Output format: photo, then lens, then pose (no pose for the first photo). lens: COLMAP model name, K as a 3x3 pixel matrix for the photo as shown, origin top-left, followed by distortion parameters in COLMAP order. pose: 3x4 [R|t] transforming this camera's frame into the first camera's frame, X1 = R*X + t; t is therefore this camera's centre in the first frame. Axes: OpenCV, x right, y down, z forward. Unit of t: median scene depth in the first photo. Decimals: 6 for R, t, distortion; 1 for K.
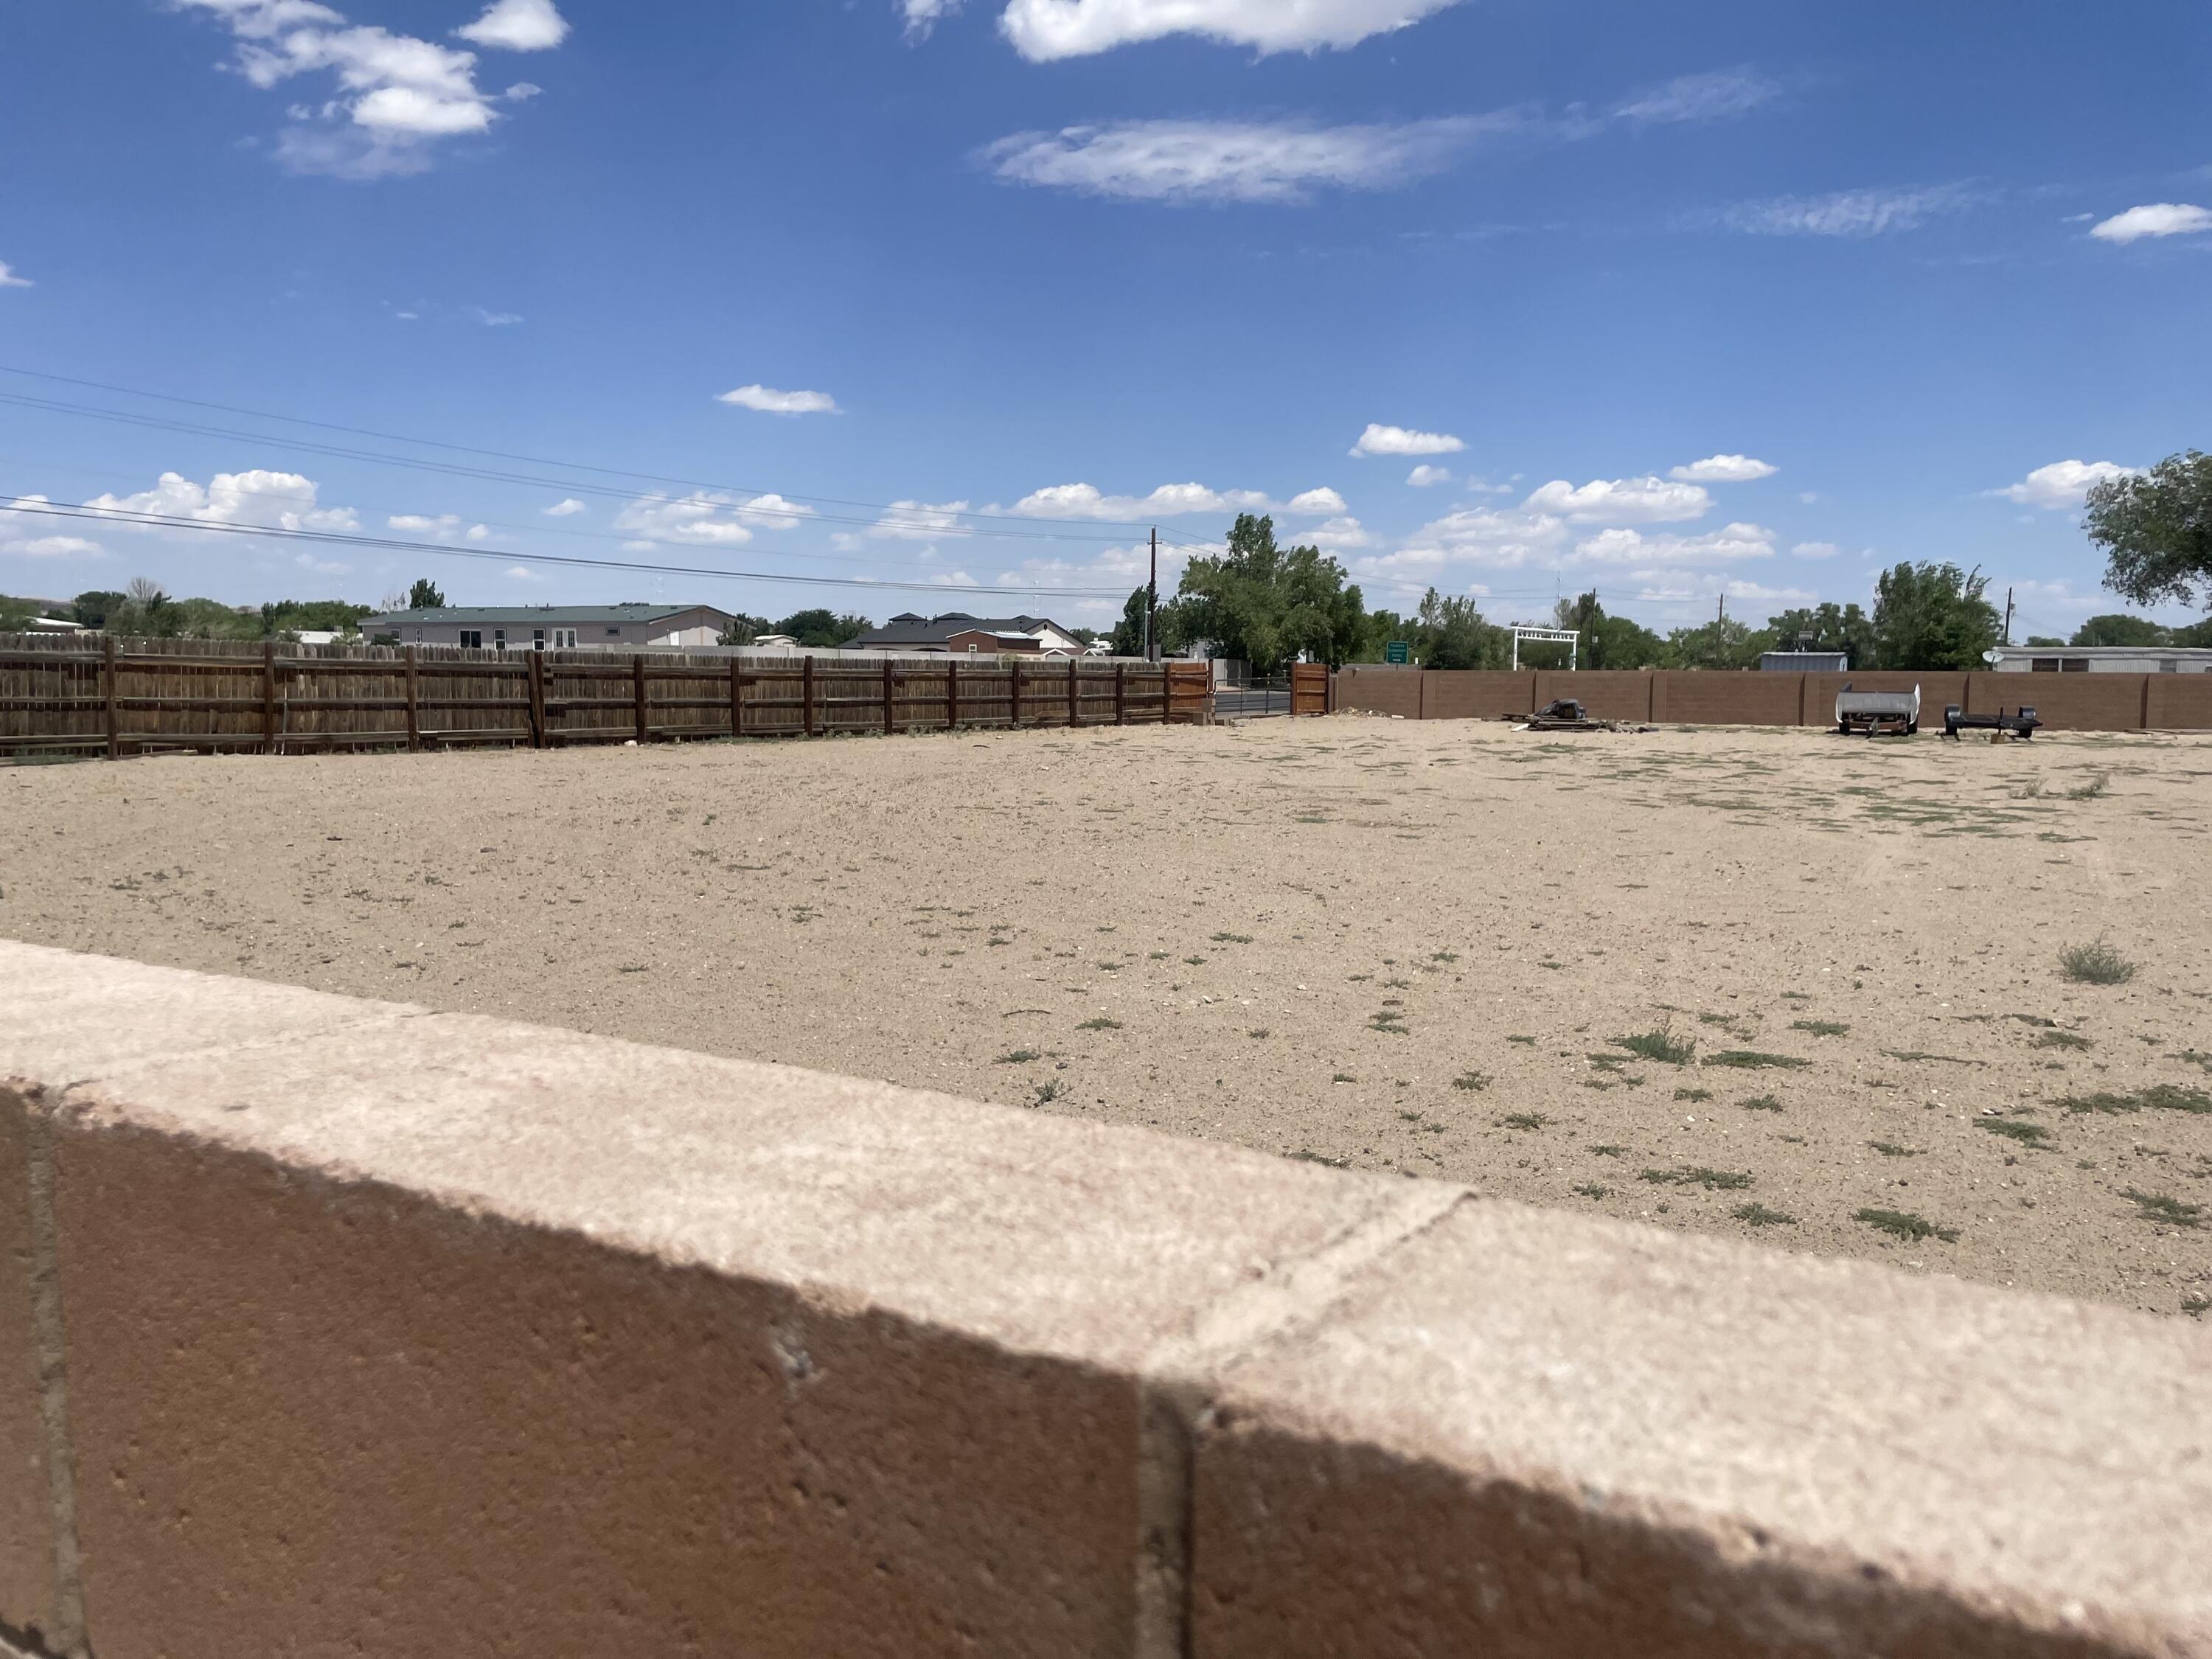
lens RADIAL K [[1705.9, 0, 1111.8], [0, 1705.9, 841.1], [0, 0, 1]] dist [0.079137, -0.113995]
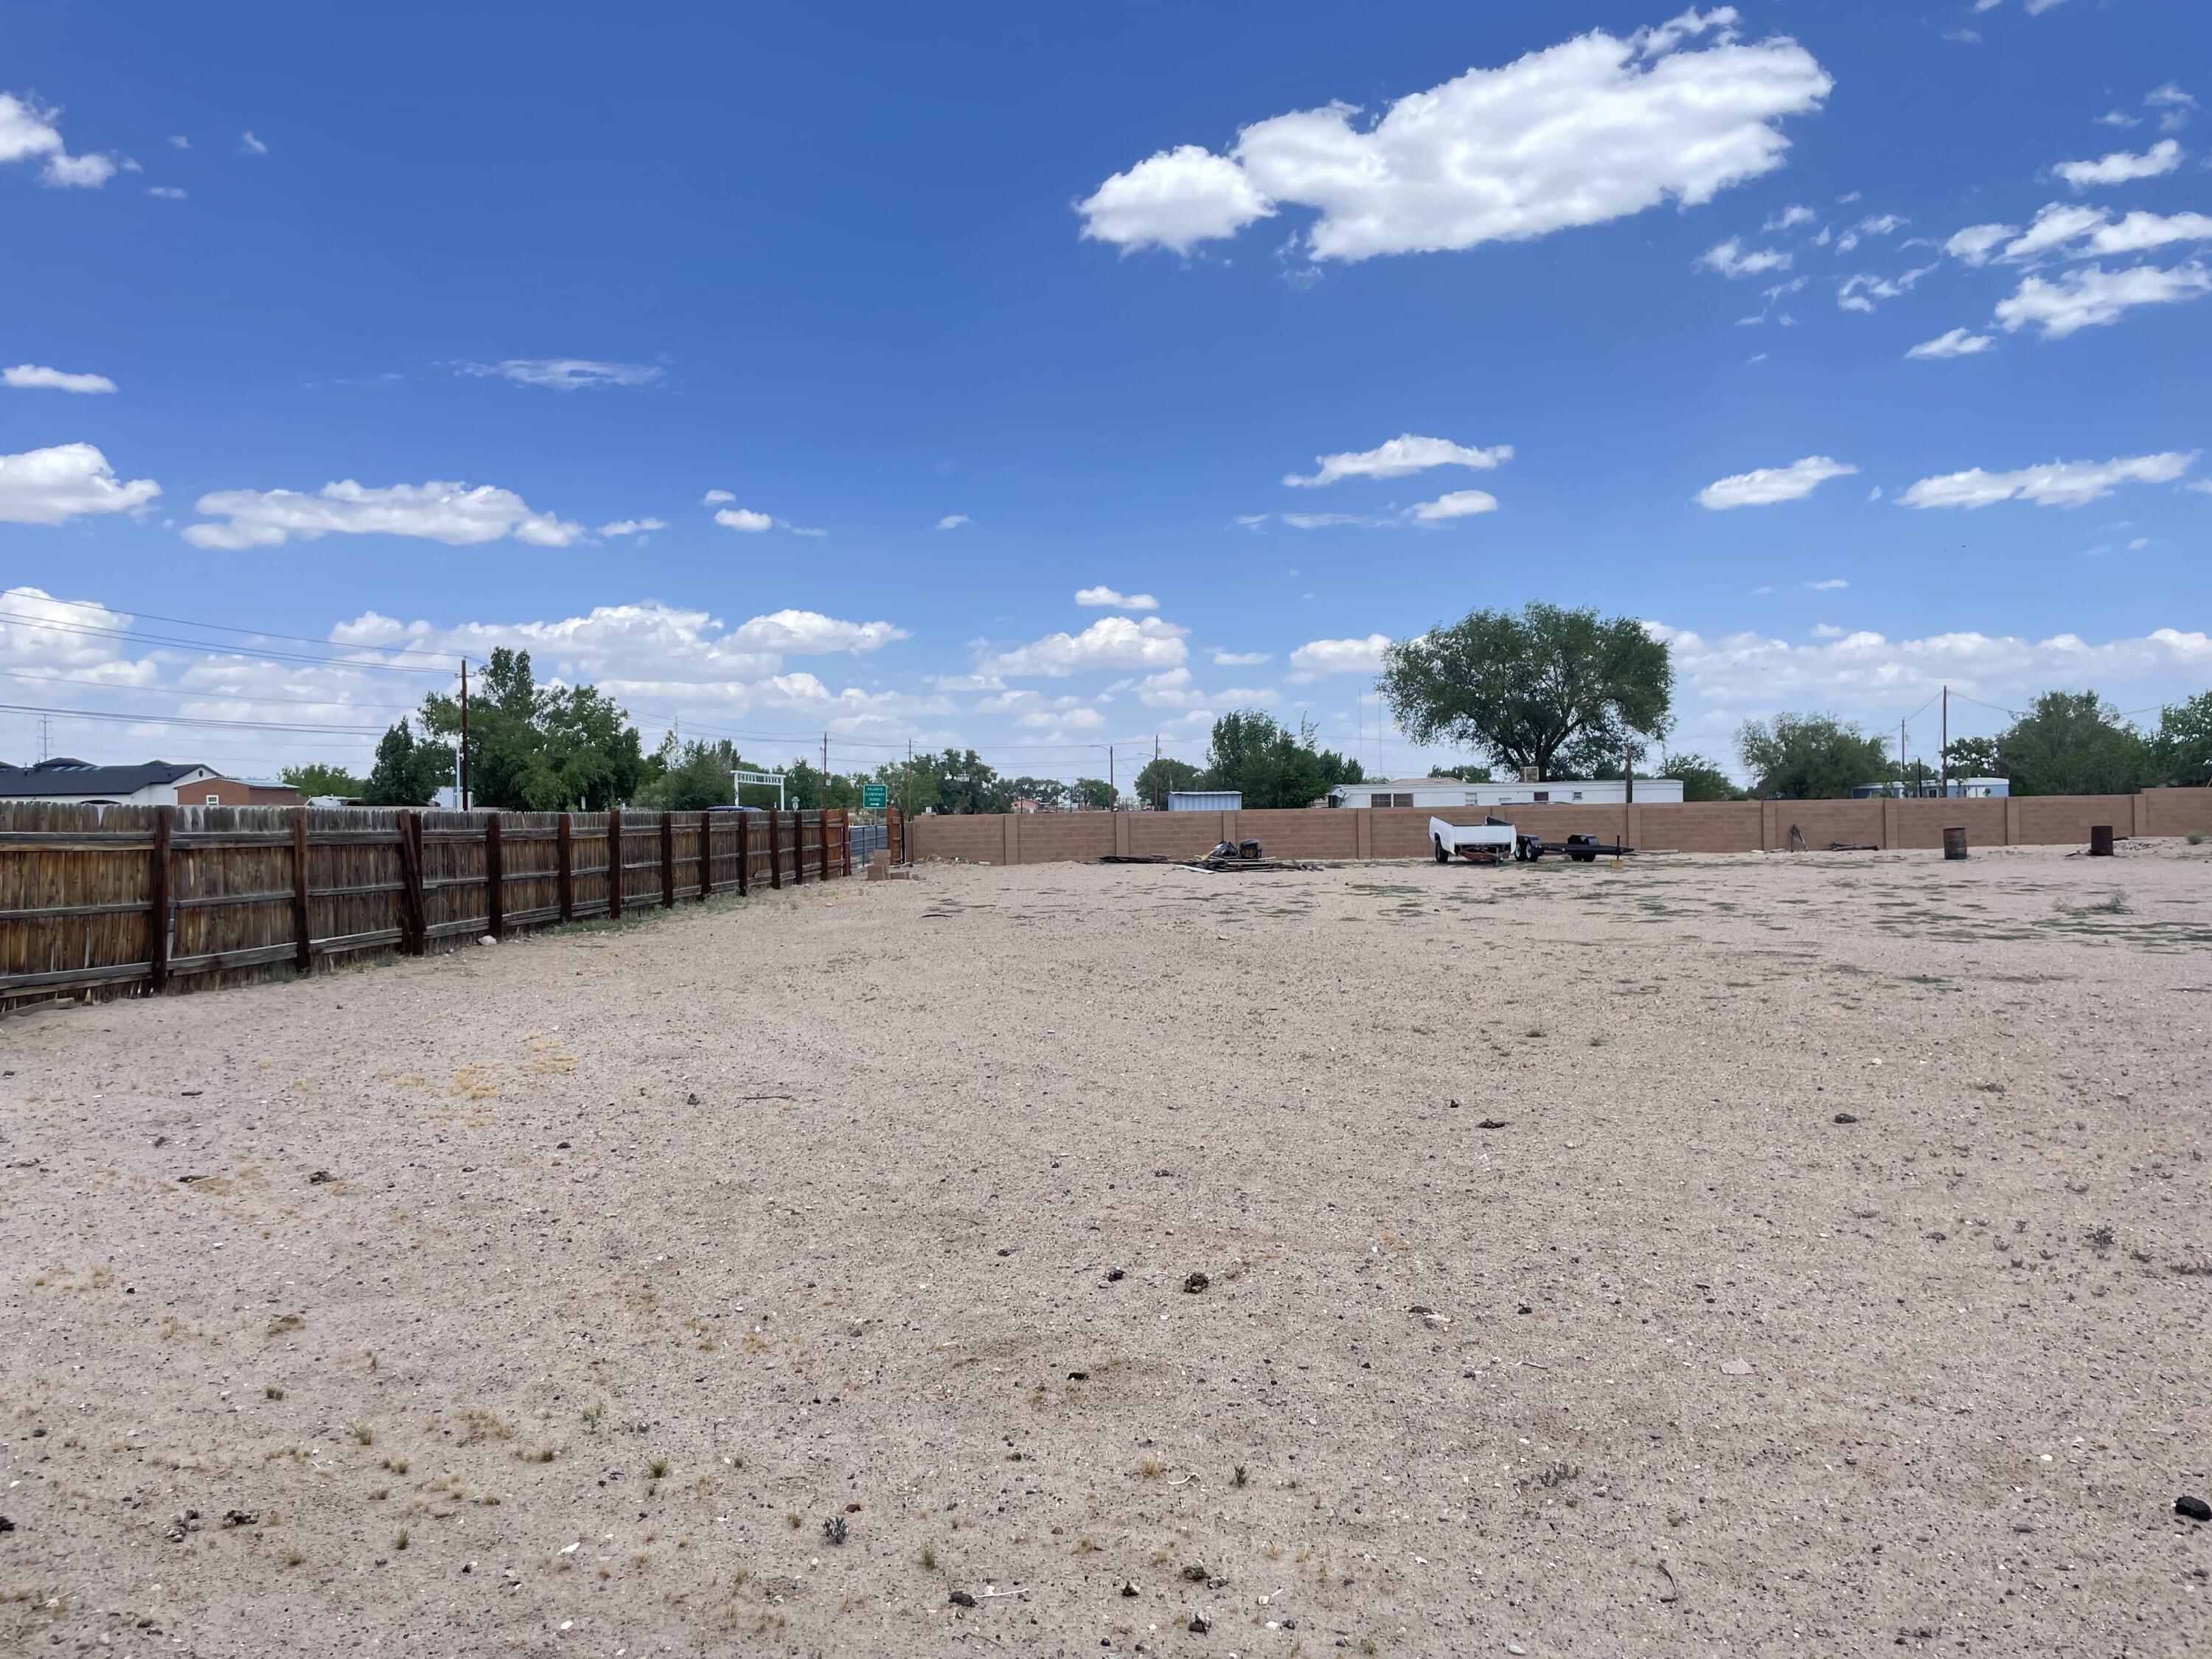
lens RADIAL K [[1705.9, 0, 1082.1], [0, 1705.9, 820.4], [0, 0, 1]] dist [0.079137, -0.113995]
pose [[0.860722, -0.023658, 0.508526, -0.179576], [0.072398, 0.994455, -0.076275, -0.014765], [-0.503901, 0.102468, 0.857662, 0.118688]]
